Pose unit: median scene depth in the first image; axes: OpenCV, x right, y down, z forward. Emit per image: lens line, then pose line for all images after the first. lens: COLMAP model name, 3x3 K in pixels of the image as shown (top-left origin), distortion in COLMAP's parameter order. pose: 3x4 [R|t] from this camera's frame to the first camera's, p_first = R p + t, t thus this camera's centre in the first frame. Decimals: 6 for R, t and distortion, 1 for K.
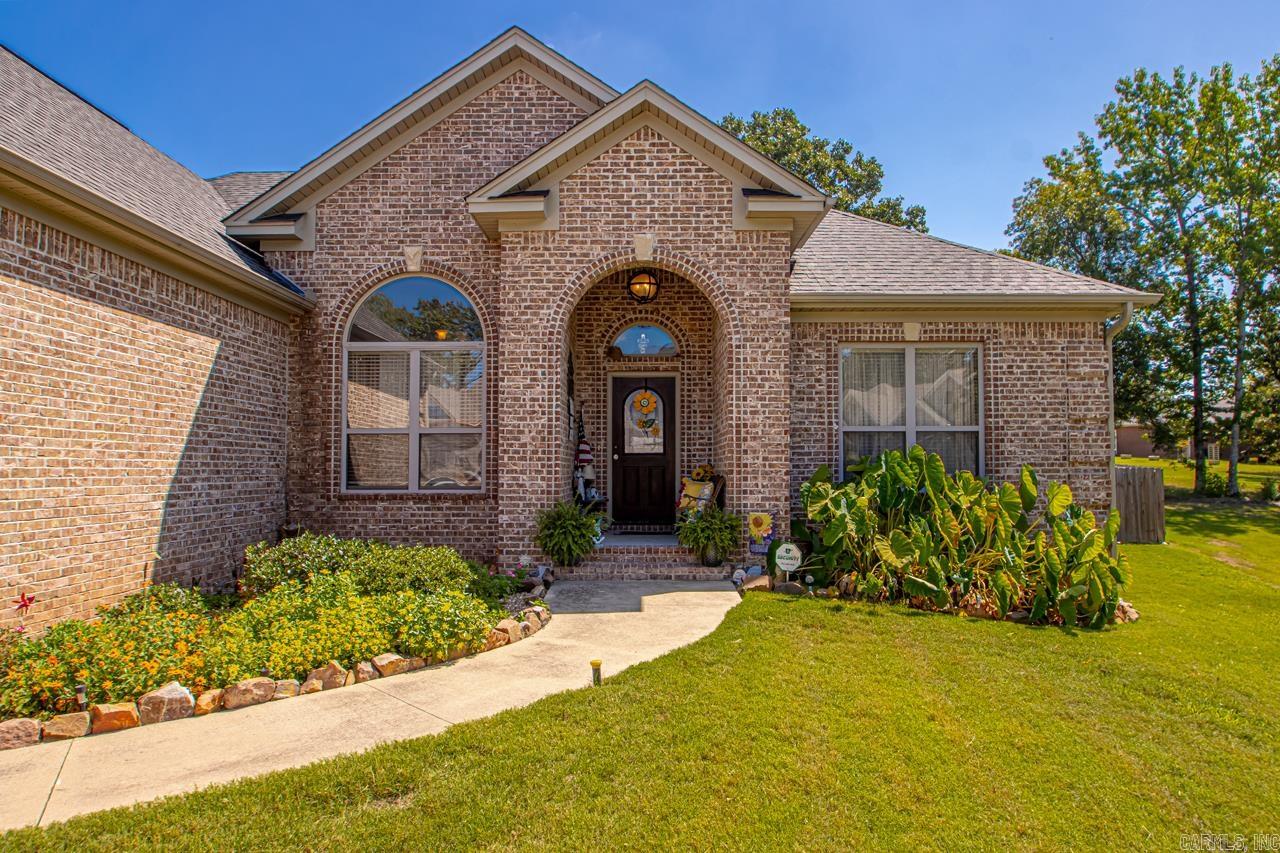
lens RADIAL K [[786.0, 0, 596.9], [0, 786.0, 437.4], [0, 0, 1]] dist [-0.033107, 0.020801]
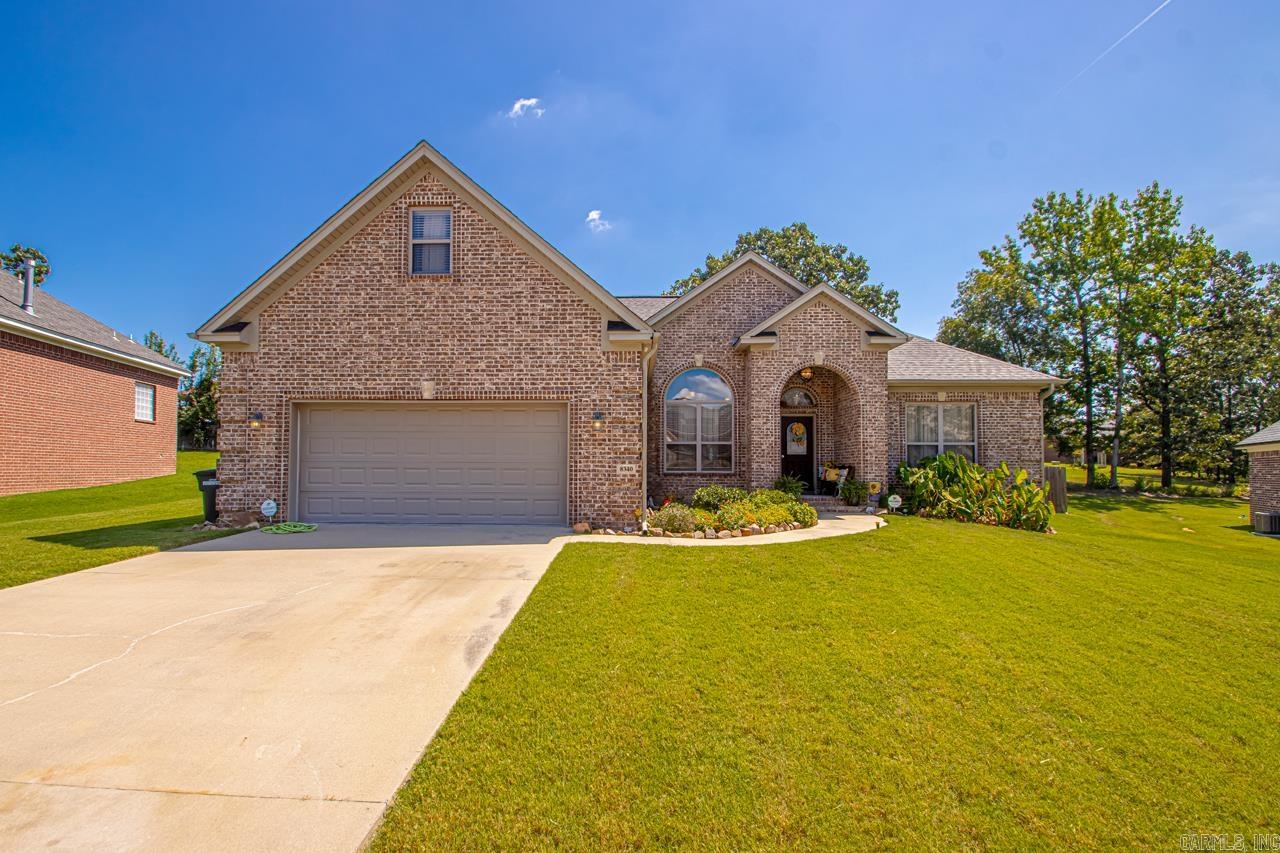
lens RADIAL K [[664.0, 0, 553.2], [0, 664.0, 442.1], [0, 0, 1]] dist [0.015590, -0.000049]
pose [[0.999820, 0.007536, -0.017406, -0.240718], [-0.007561, 0.999971, -0.001349, -0.002011], [0.017395, 0.001481, 0.999848, -0.317302]]
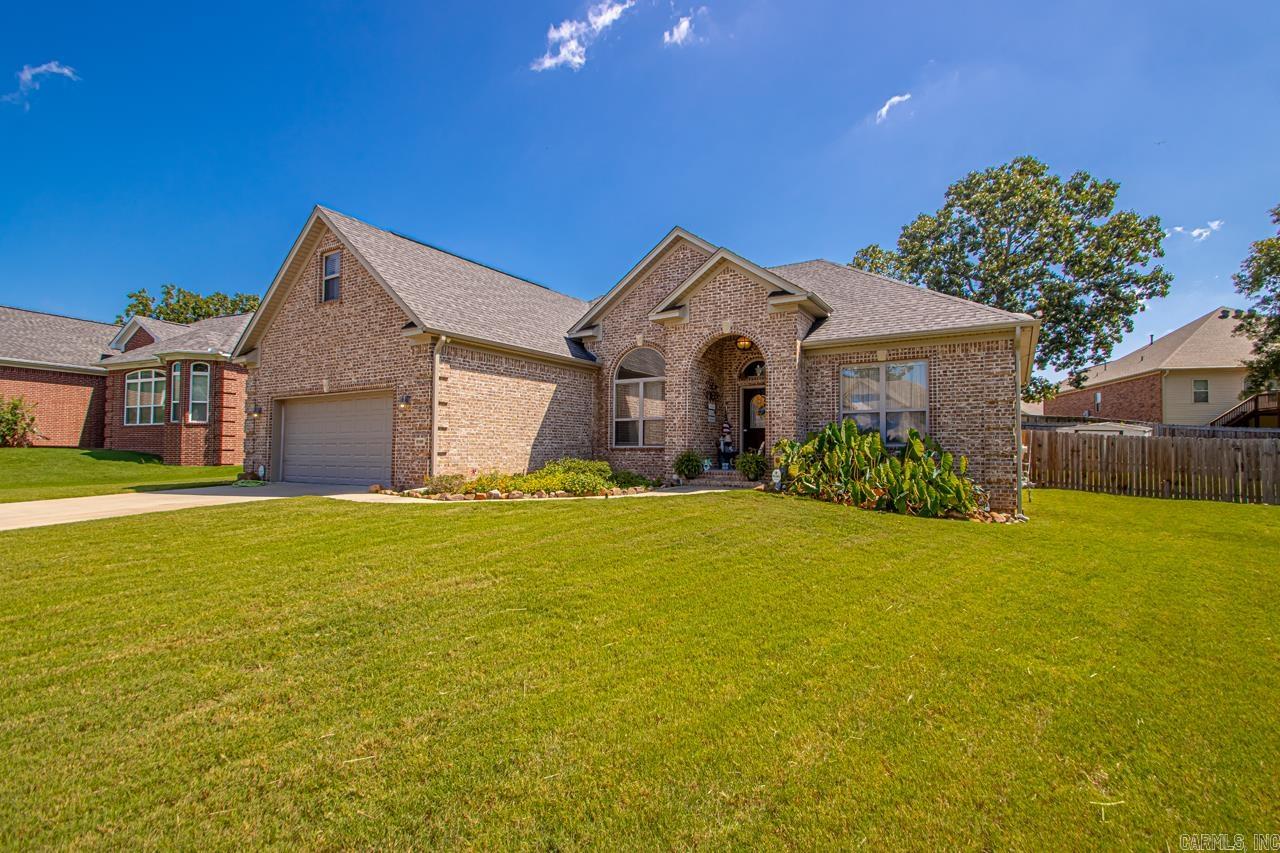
lens RADIAL K [[618.2, 0, 640.0], [0, 618.2, 426.5], [0, 0, 1]] dist [0.014415, -0.020261]
pose [[0.852988, -0.018640, -0.521598, 0.269636], [0.015341, 0.999826, -0.010642, 0.012522], [0.521705, 0.001076, 0.853125, -0.191435]]
